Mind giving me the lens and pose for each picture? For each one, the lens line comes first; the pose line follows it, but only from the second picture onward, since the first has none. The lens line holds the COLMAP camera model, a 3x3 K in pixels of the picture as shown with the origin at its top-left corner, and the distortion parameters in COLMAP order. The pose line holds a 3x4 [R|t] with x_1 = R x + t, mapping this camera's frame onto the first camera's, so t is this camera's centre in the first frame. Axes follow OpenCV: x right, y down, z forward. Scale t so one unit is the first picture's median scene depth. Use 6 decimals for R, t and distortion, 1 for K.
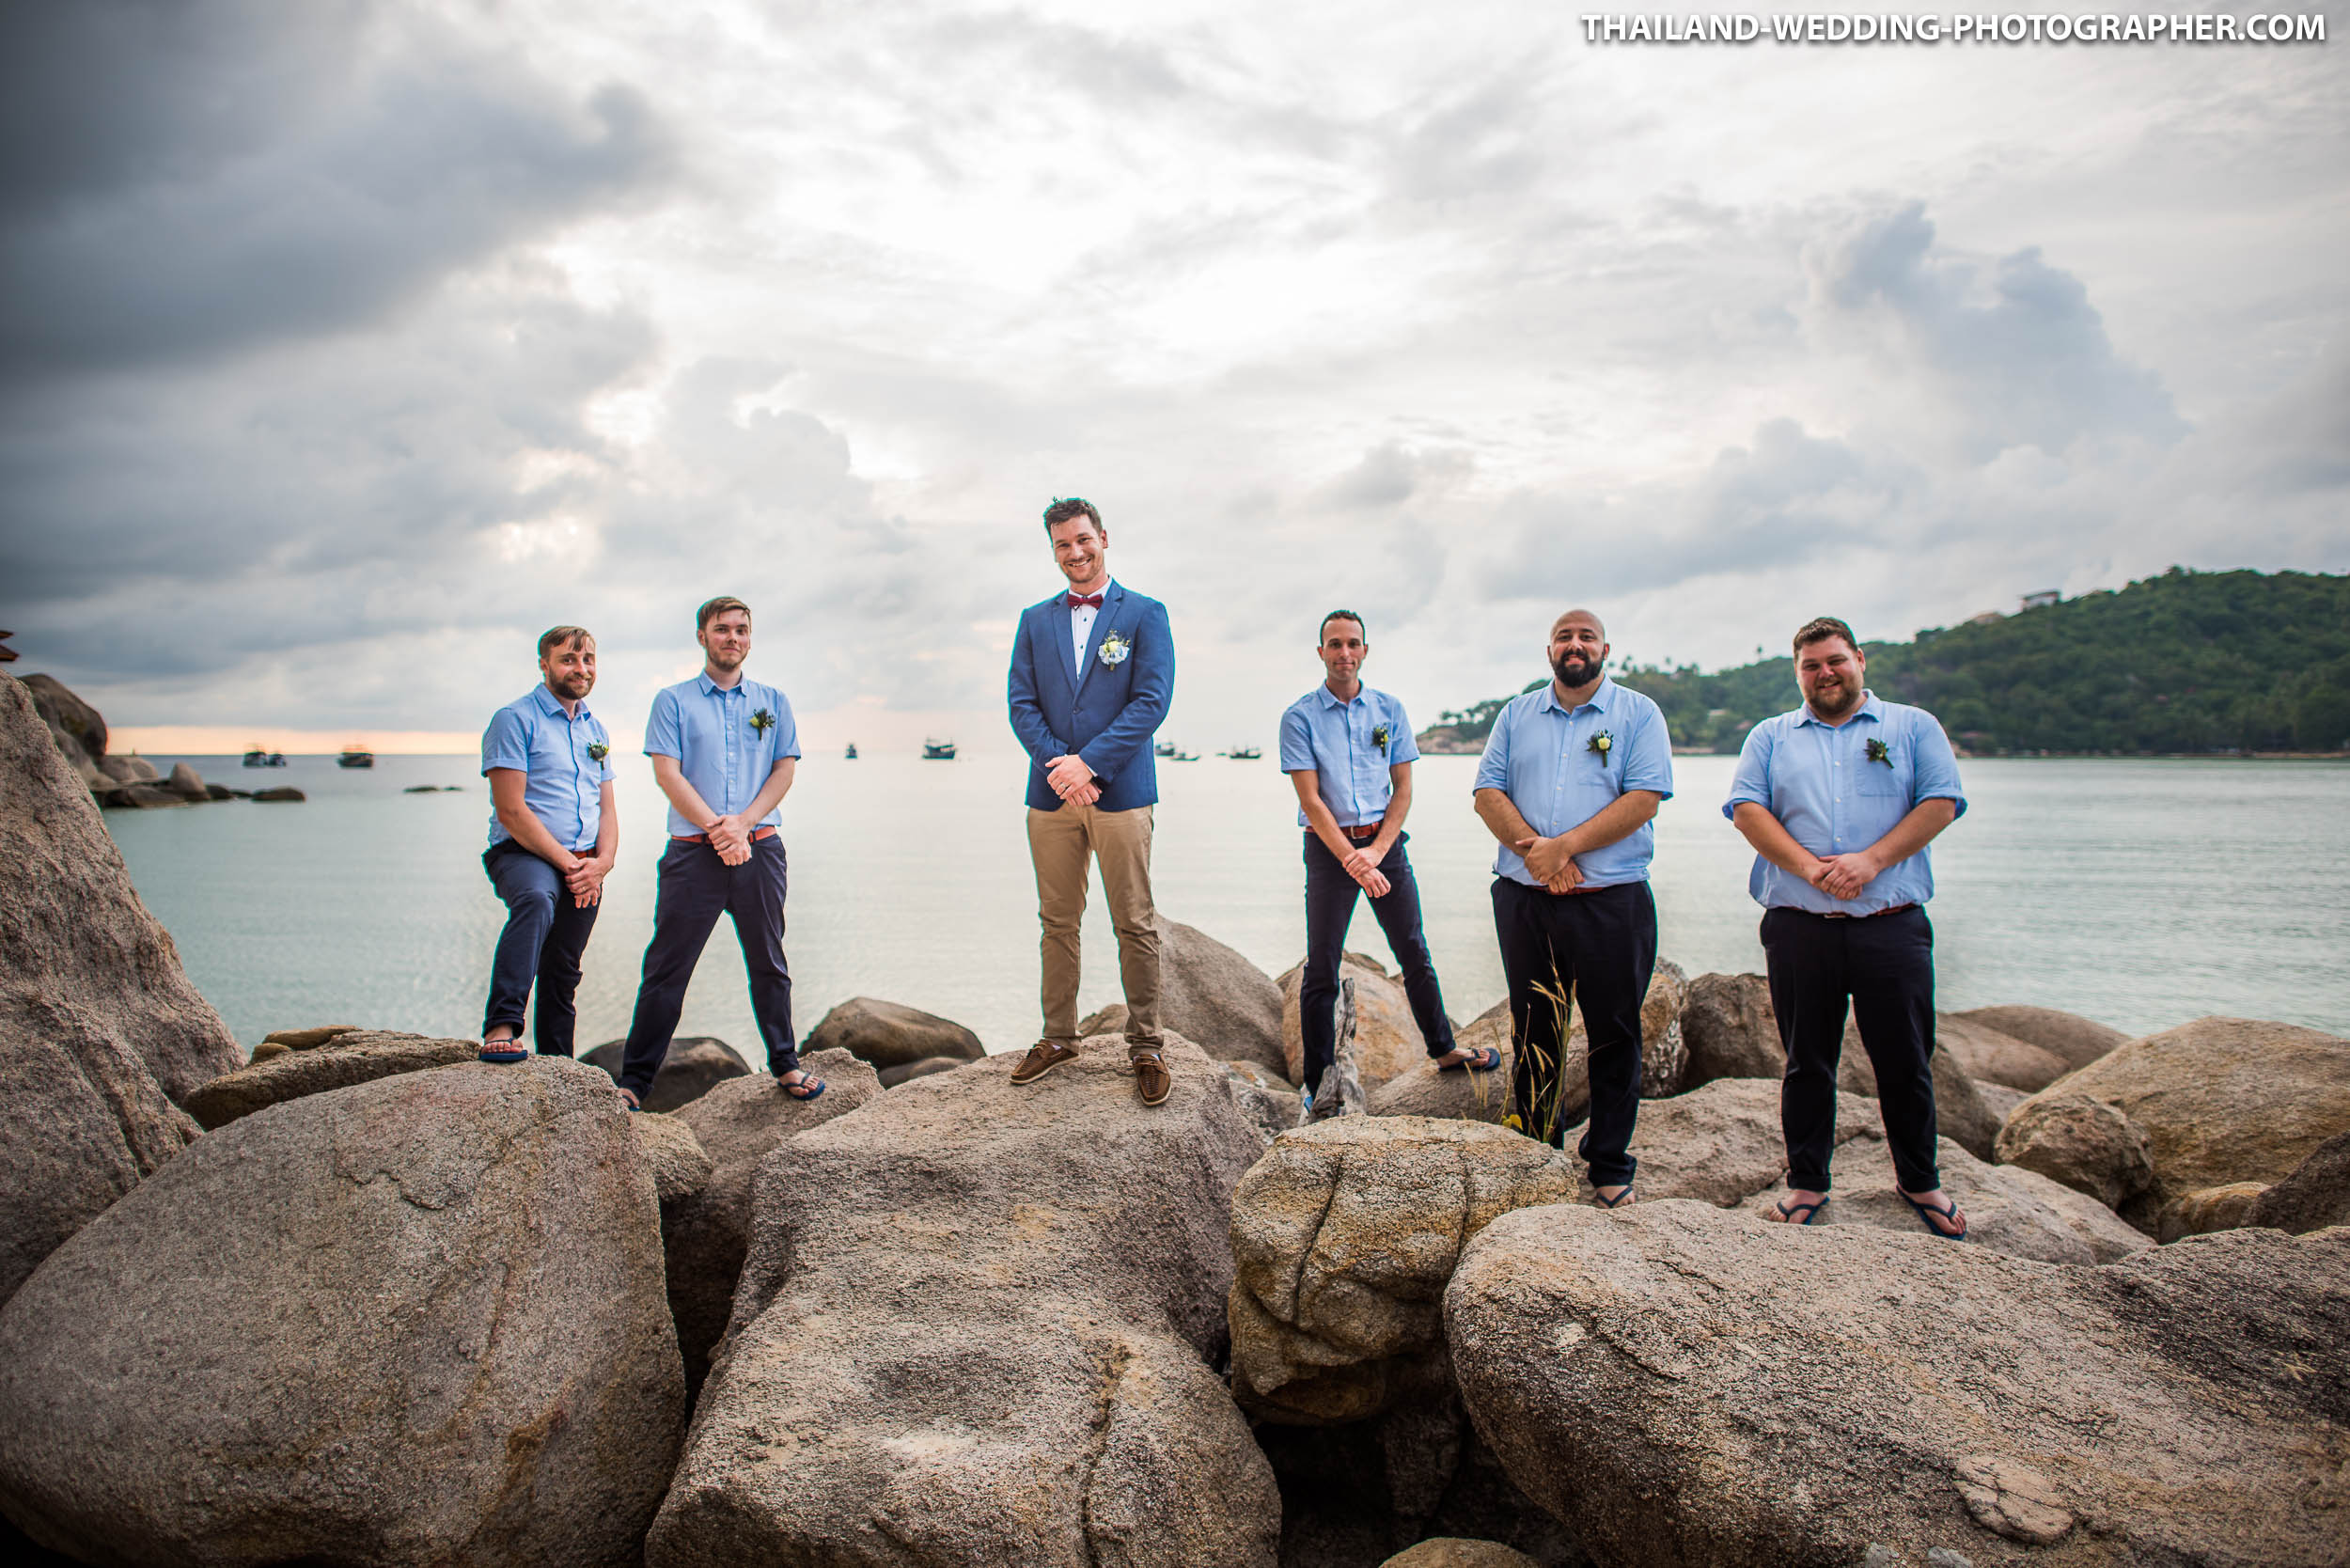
lens RADIAL K [[1598.6, 0, 1163.3], [0, 1598.6, 787.8], [0, 0, 1]] dist [-0.040666, 0.020254]
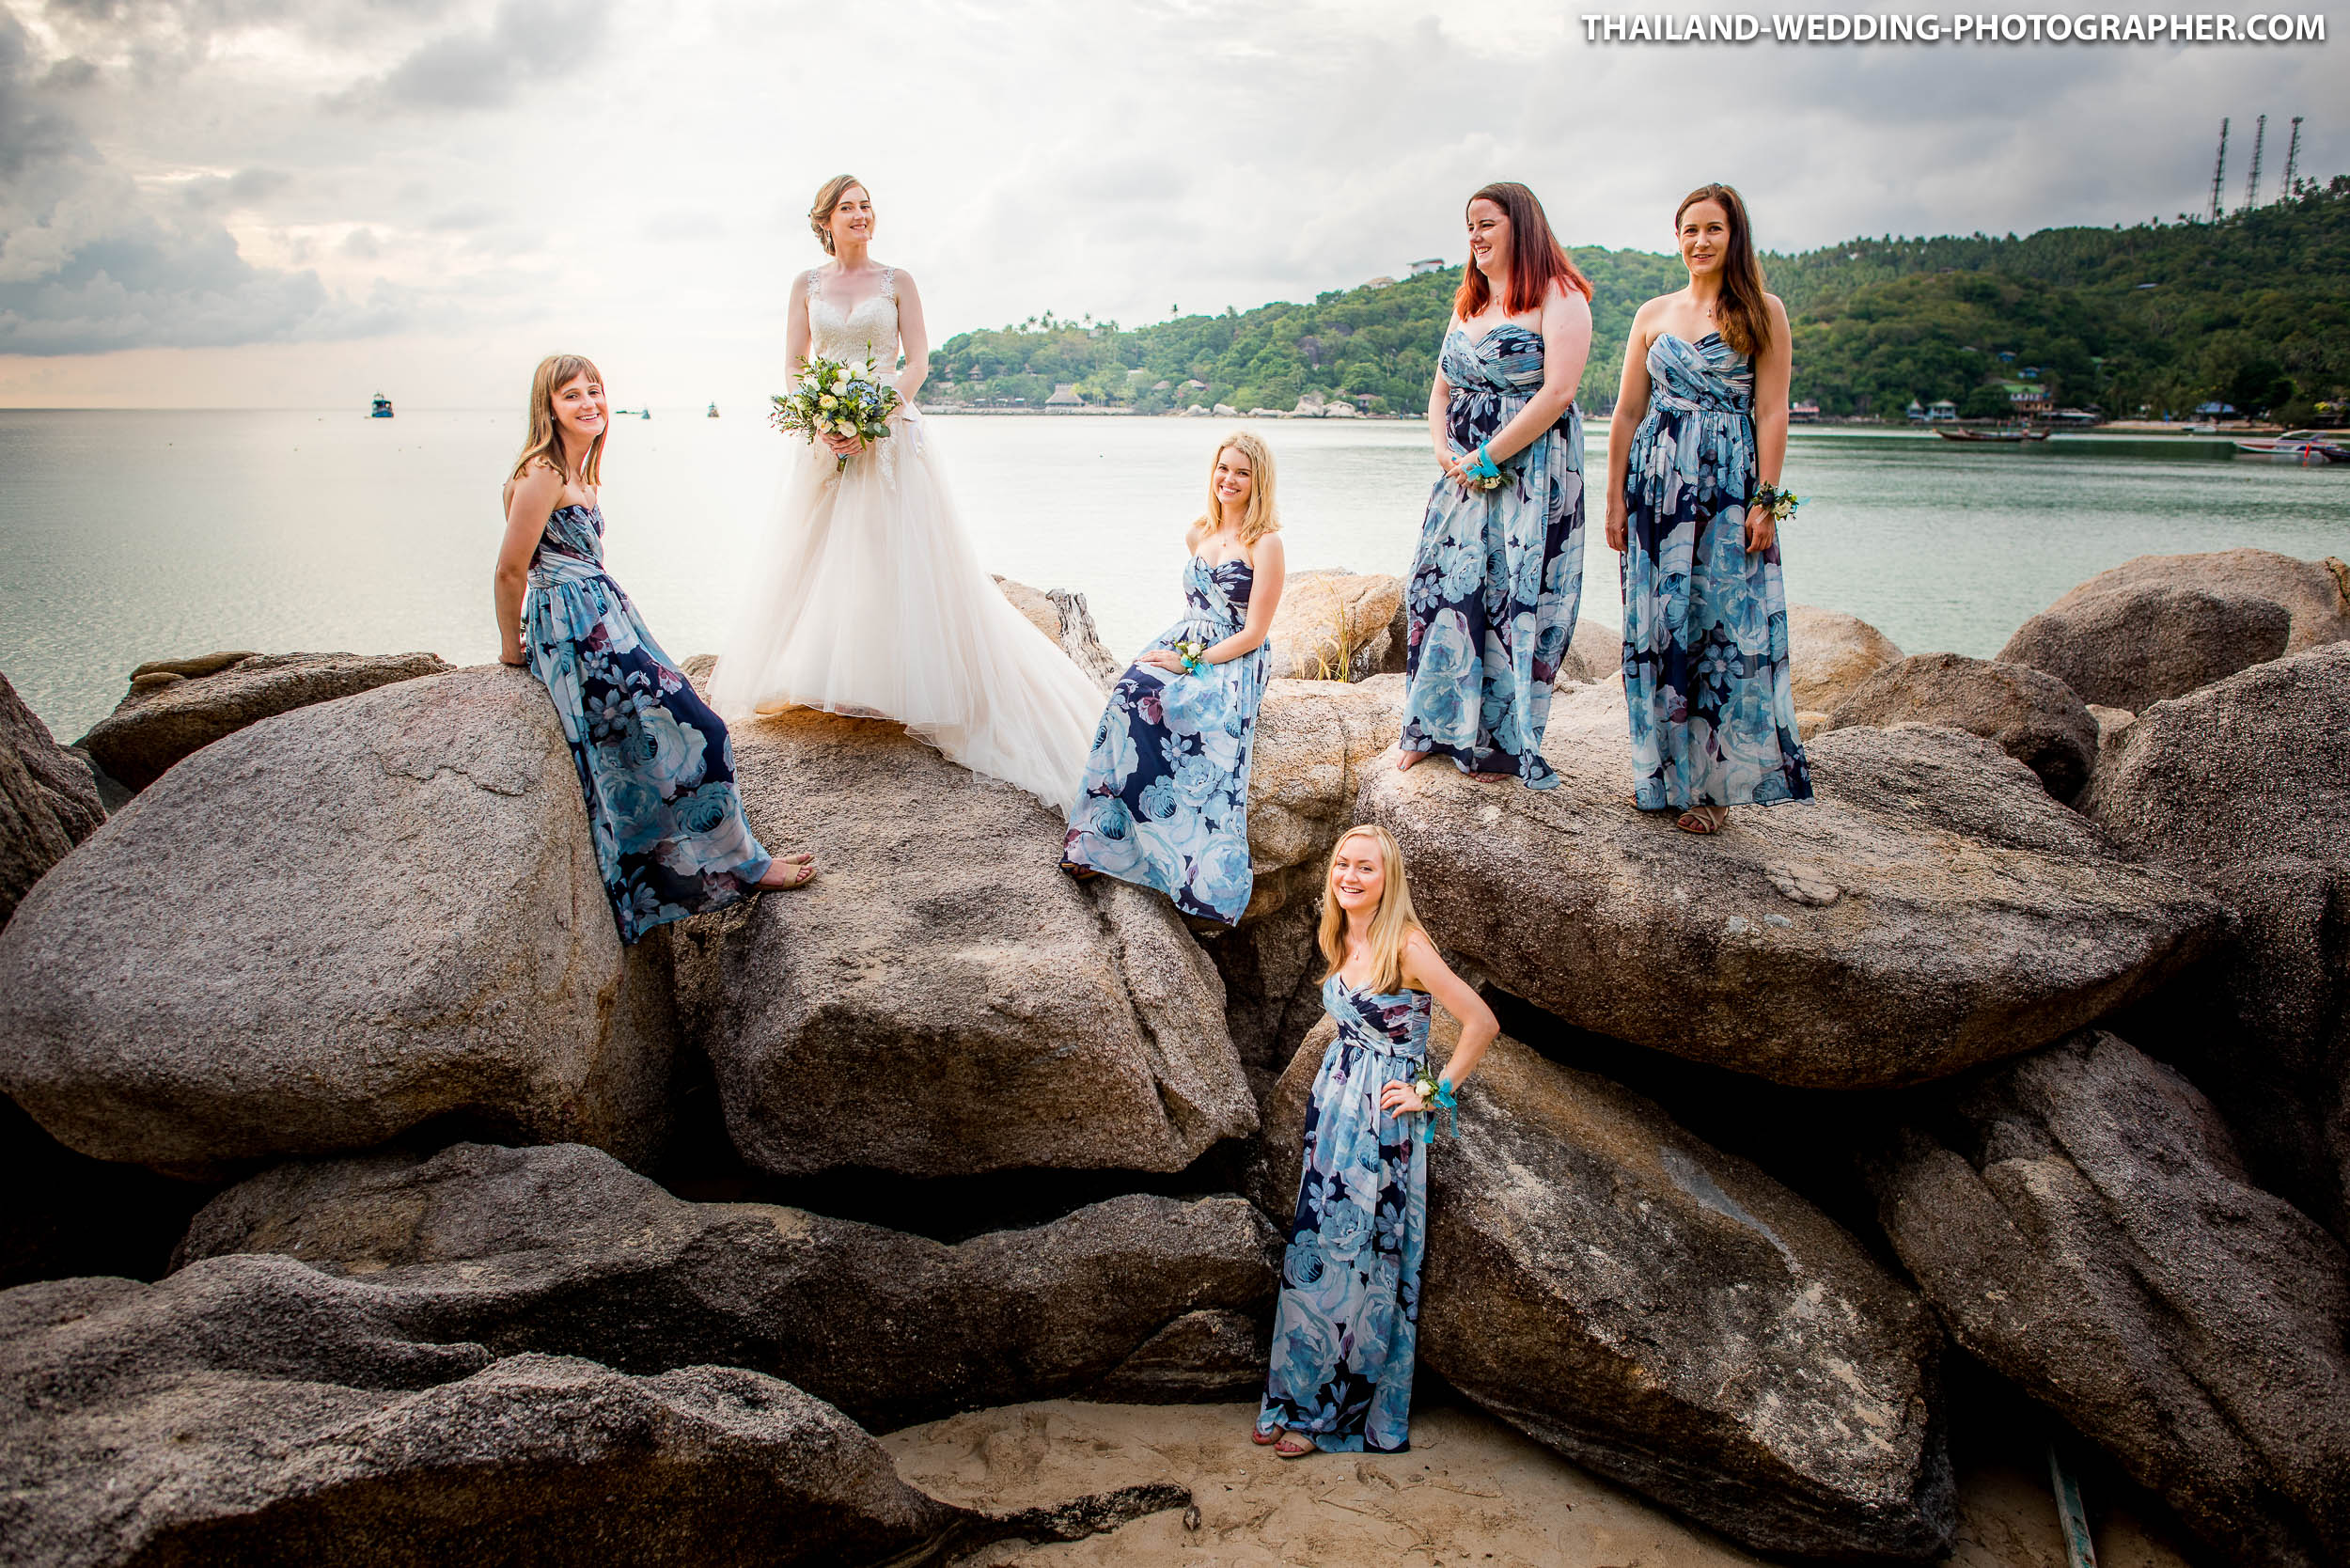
lens RADIAL K [[1628.2, 0, 1160.4], [0, 1628.2, 780.0], [0, 0, 1]] dist [-0.040841, 0.019131]
pose [[0.939106, -0.069159, 0.336596, -0.398693], [0.000412, 0.979763, 0.200159, 0.038428], [-0.343627, -0.187832, 0.920130, -0.132348]]
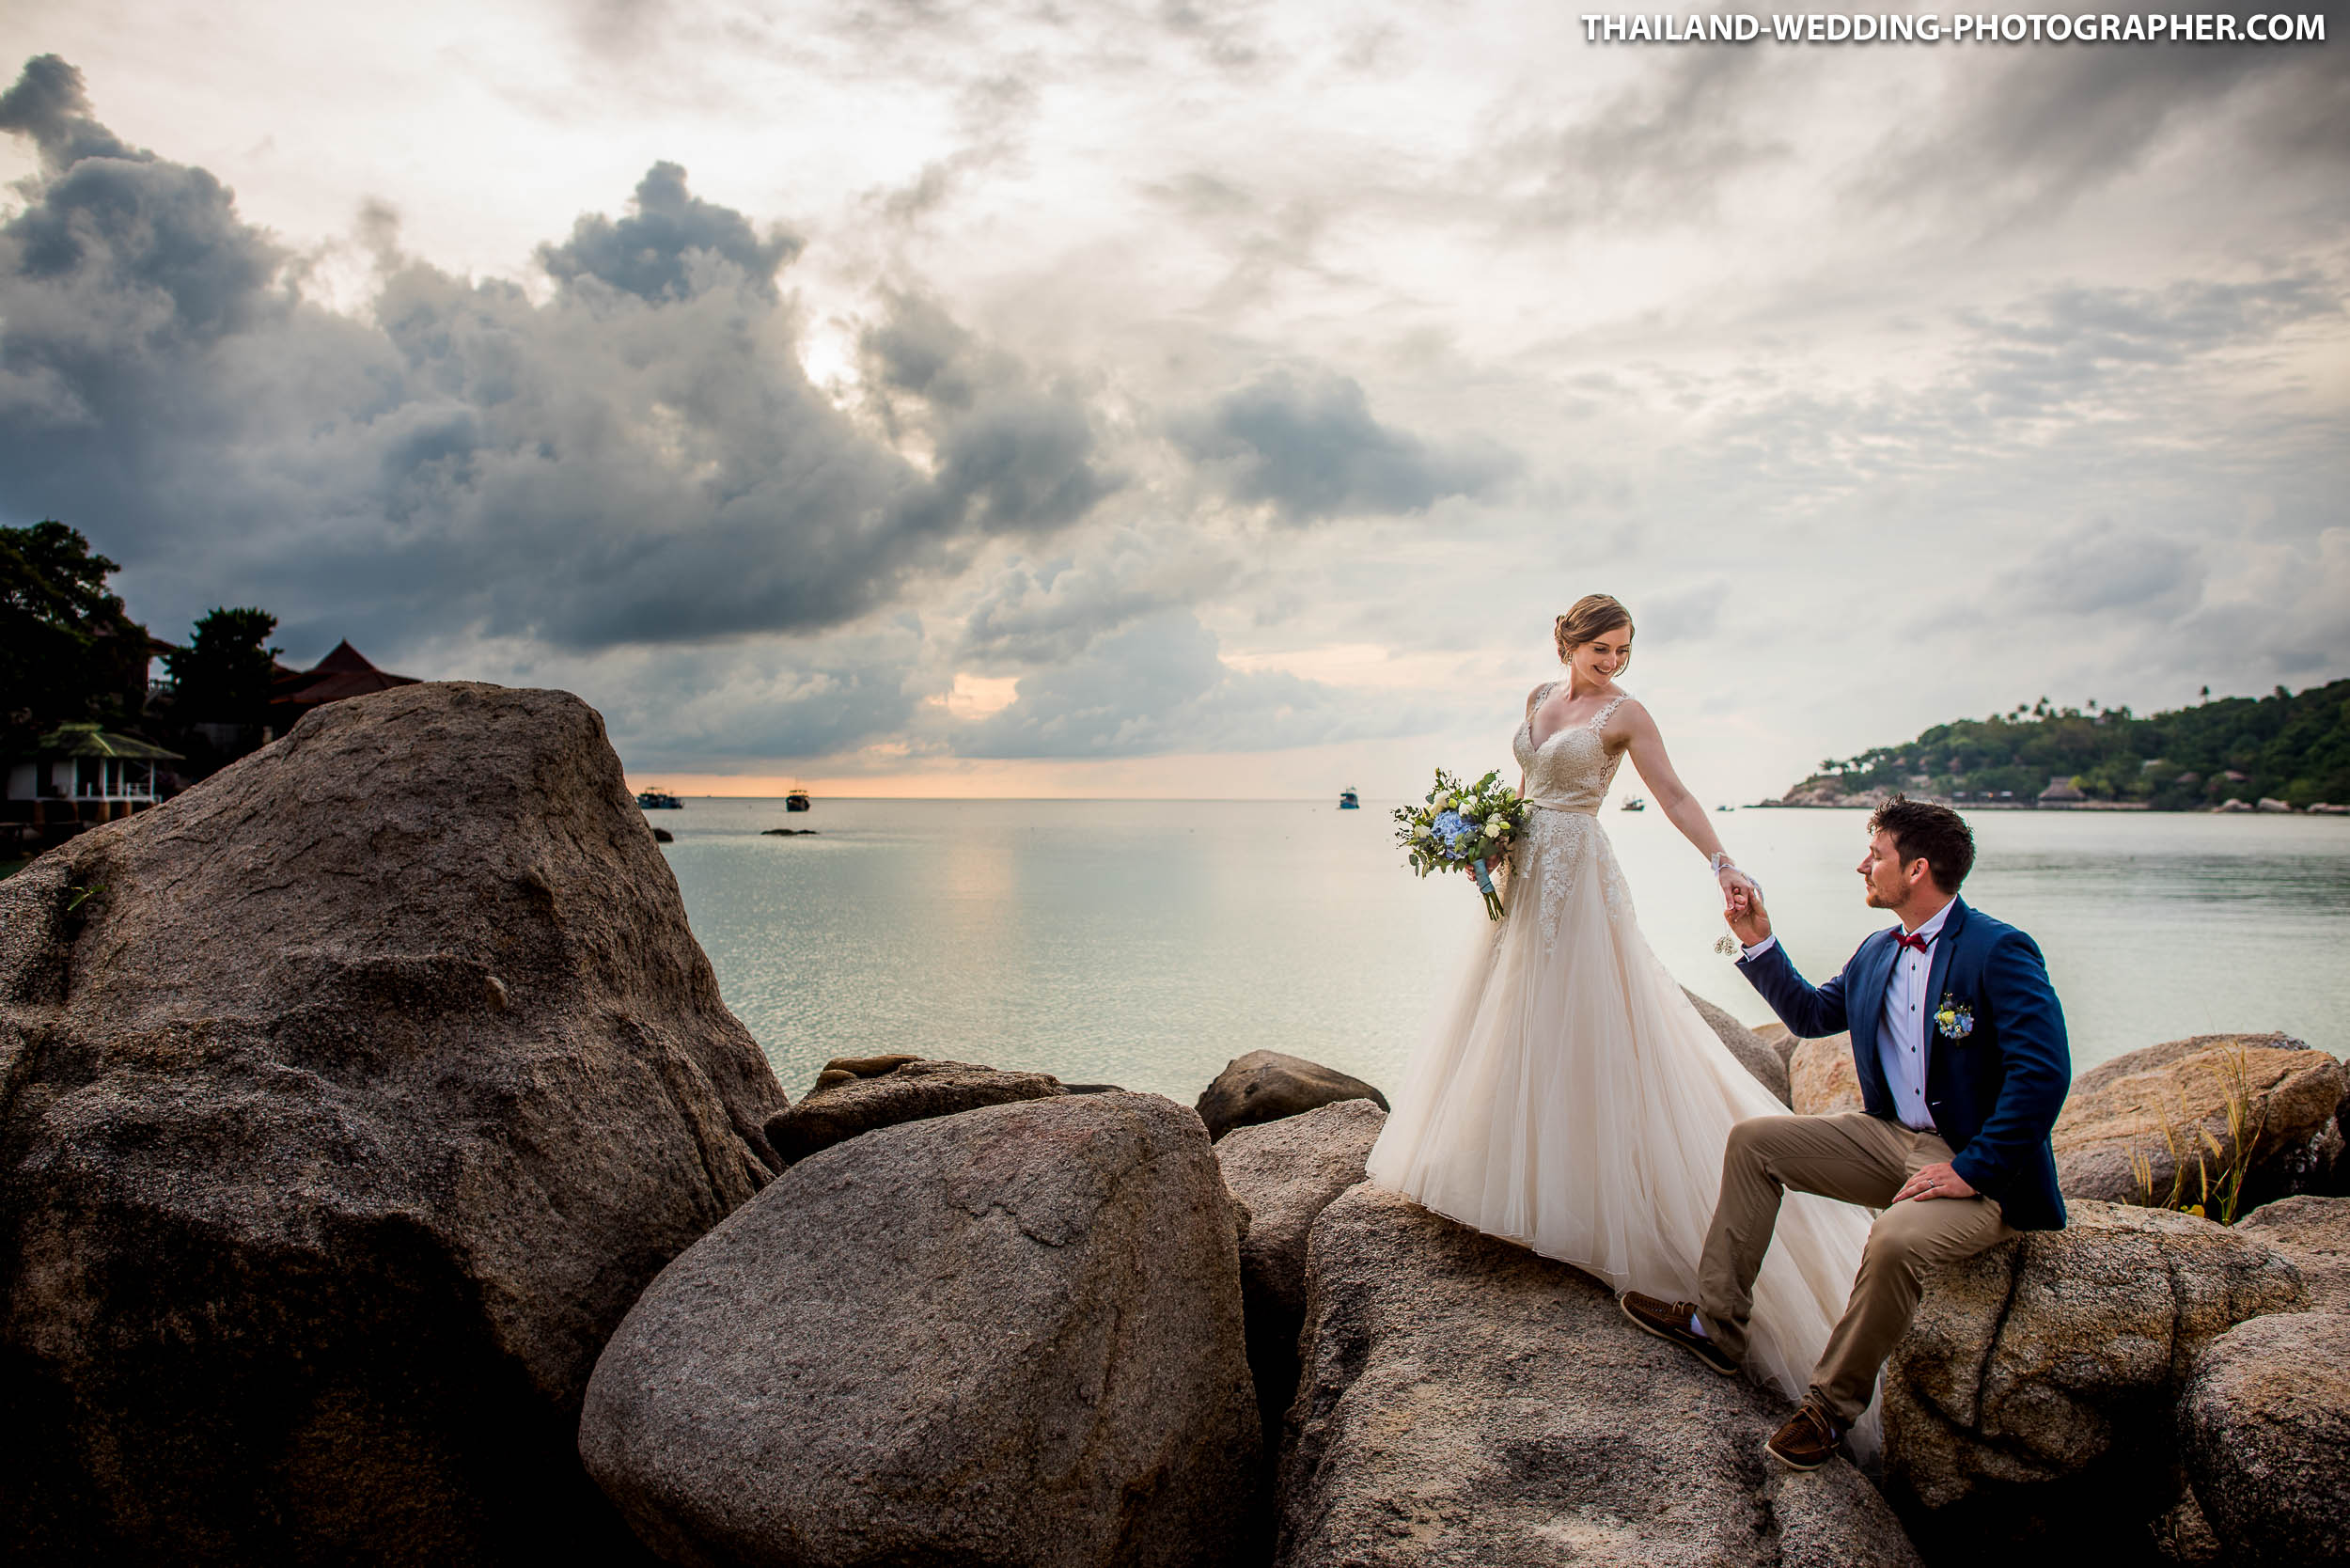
lens RADIAL K [[1668.3, 0, 1175.0], [0, 1668.3, 784.0], [0, 0, 1]] dist [-0.040850, 0.020182]
pose [[0.980050, 0.006412, -0.198650, -0.178620], [-0.012869, 0.999429, -0.031234, 0.013436], [0.198336, 0.033167, 0.979573, 0.006597]]
